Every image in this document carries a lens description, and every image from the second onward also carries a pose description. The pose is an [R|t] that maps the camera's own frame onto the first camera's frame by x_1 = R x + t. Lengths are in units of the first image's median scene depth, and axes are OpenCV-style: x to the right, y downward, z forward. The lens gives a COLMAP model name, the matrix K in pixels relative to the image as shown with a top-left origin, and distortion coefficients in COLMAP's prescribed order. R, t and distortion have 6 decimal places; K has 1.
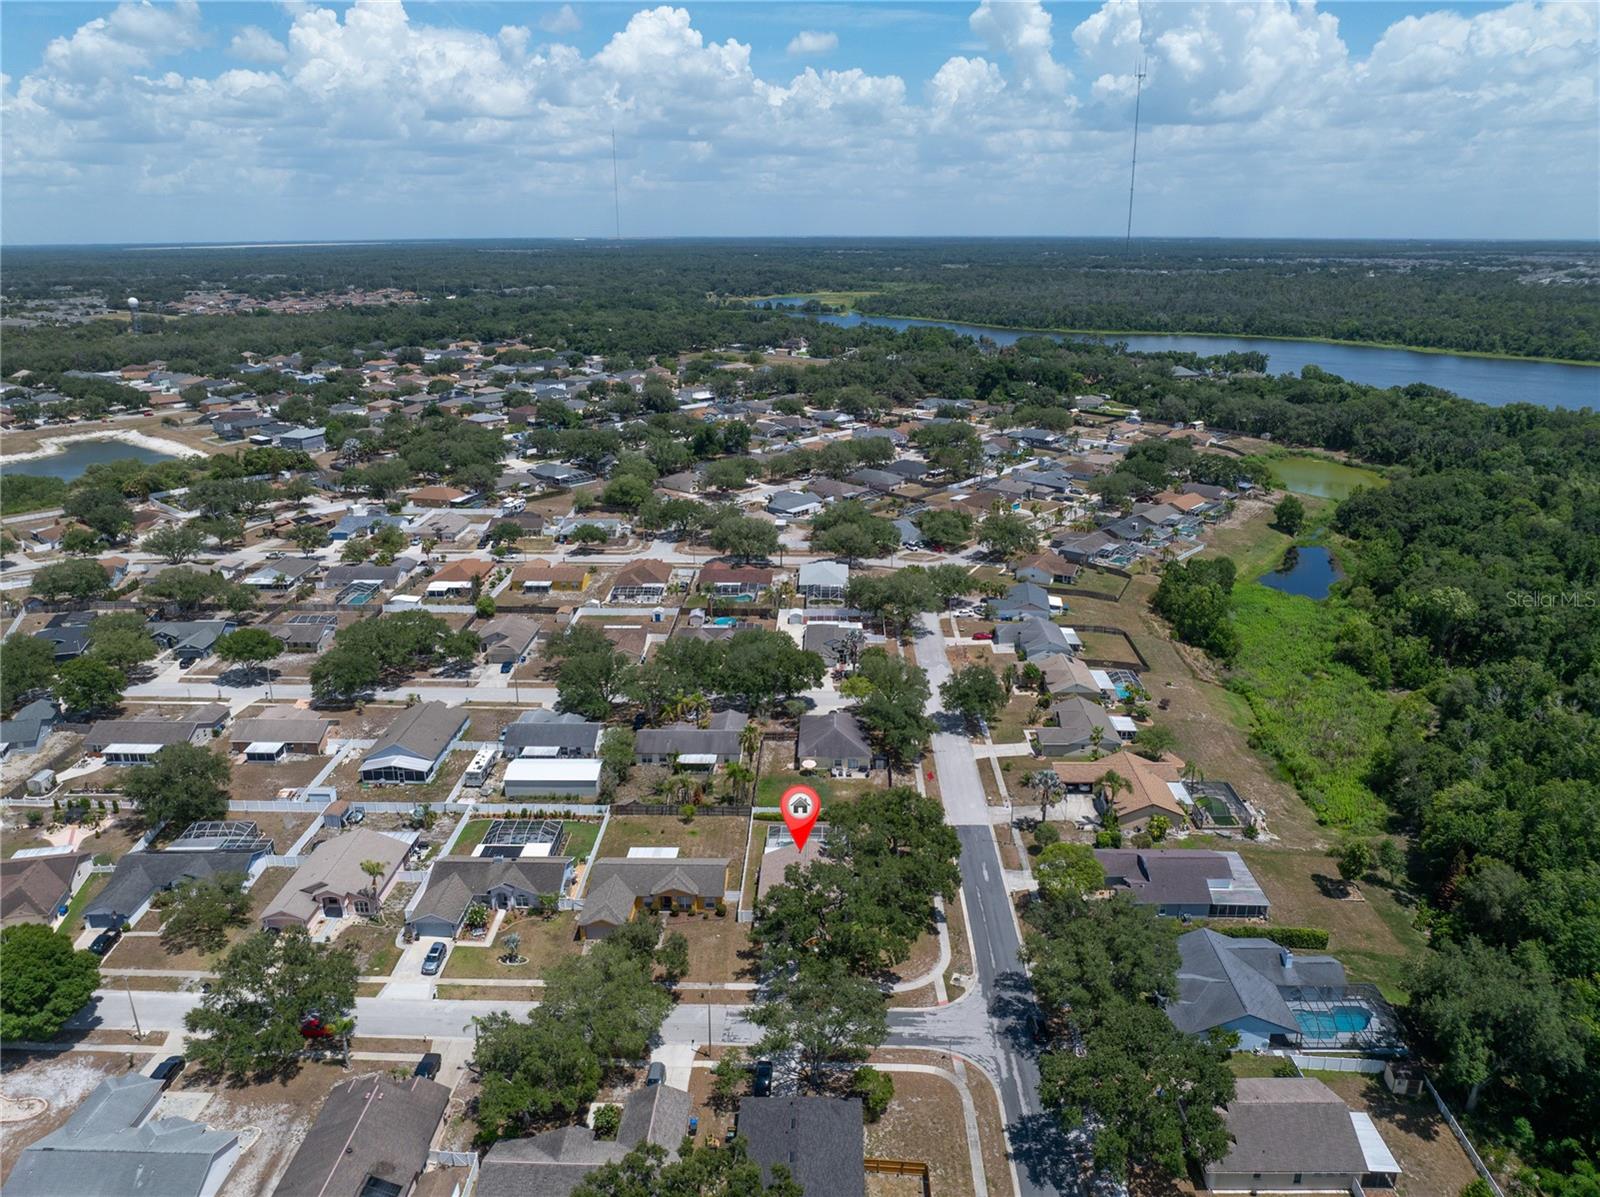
lens RADIAL K [[1121.4, 0, 810.4], [0, 1121.4, 605.8], [0, 0, 1]] dist [-0.036084, 0.001951]
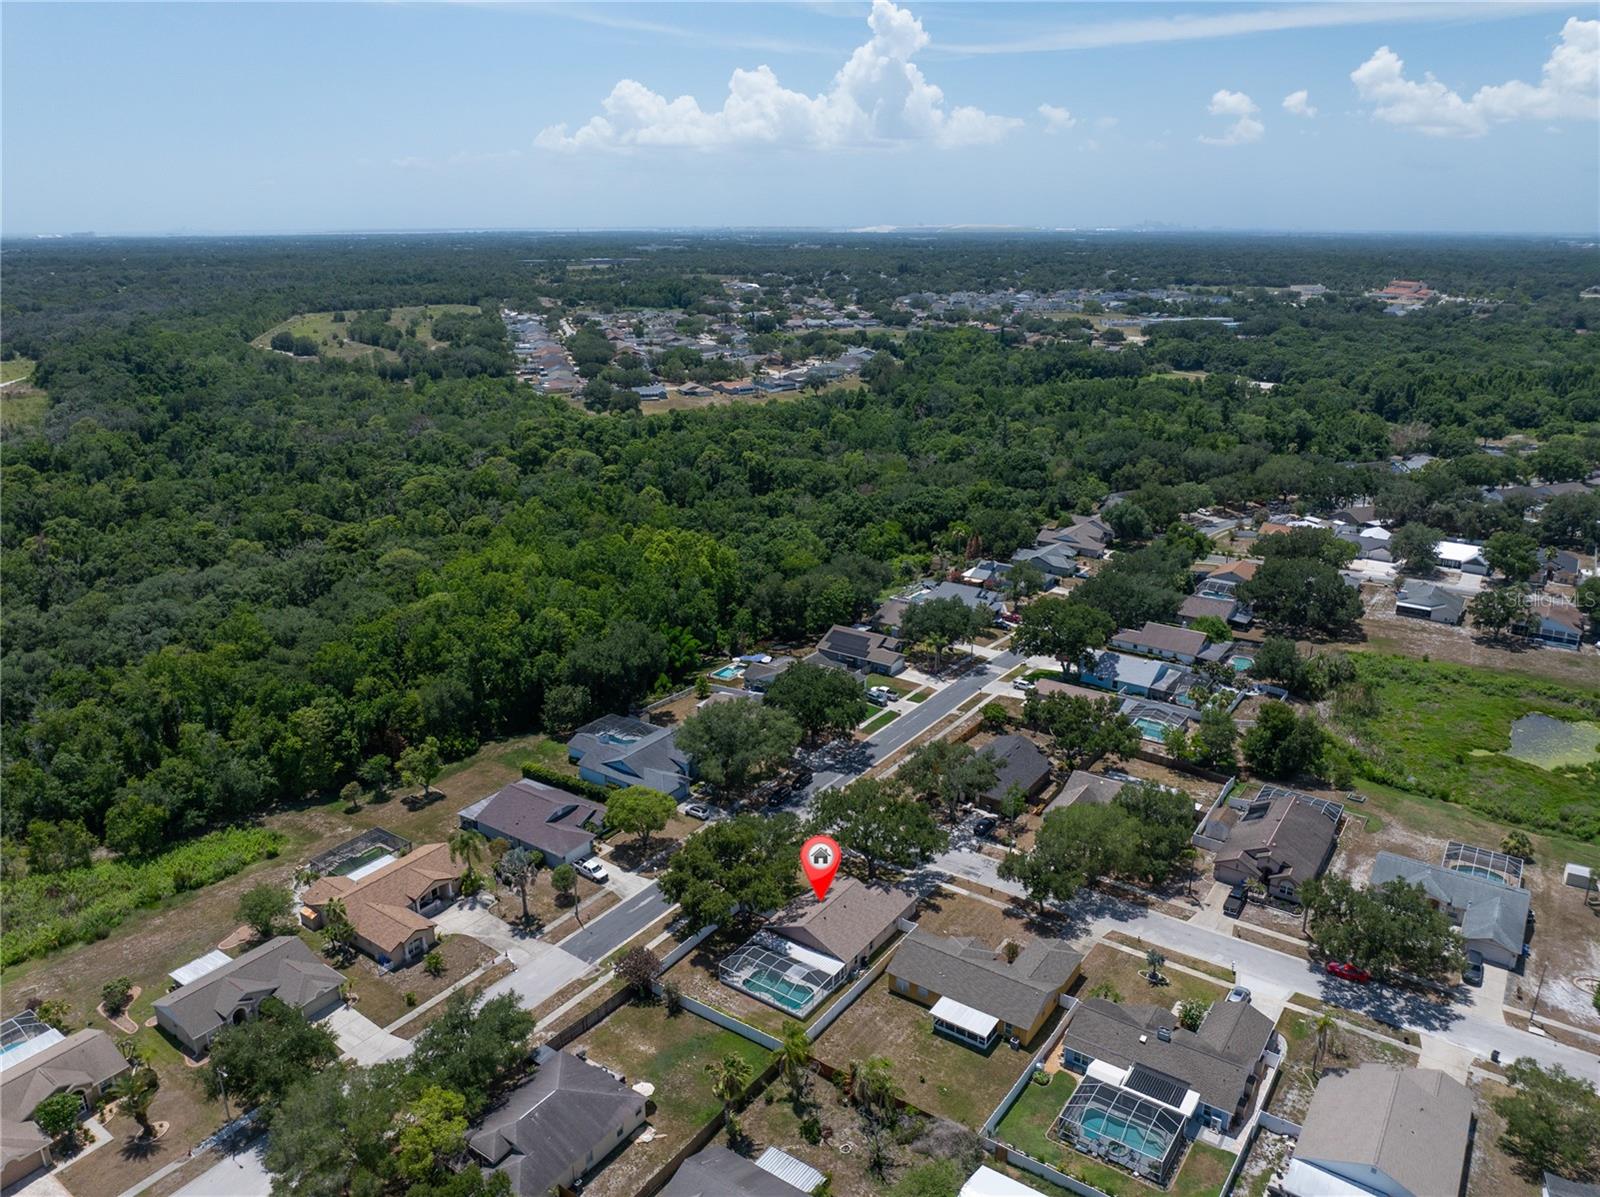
lens RADIAL K [[1132.6, 0, 815.4], [0, 1132.6, 561.4], [0, 0, 1]] dist [-0.032566, -0.002073]
pose [[-0.835799, -0.156031, 0.526397, -0.314069], [0.175542, 0.832497, 0.525484, -0.354929], [-0.520216, 0.531604, -0.668410, 1.059540]]
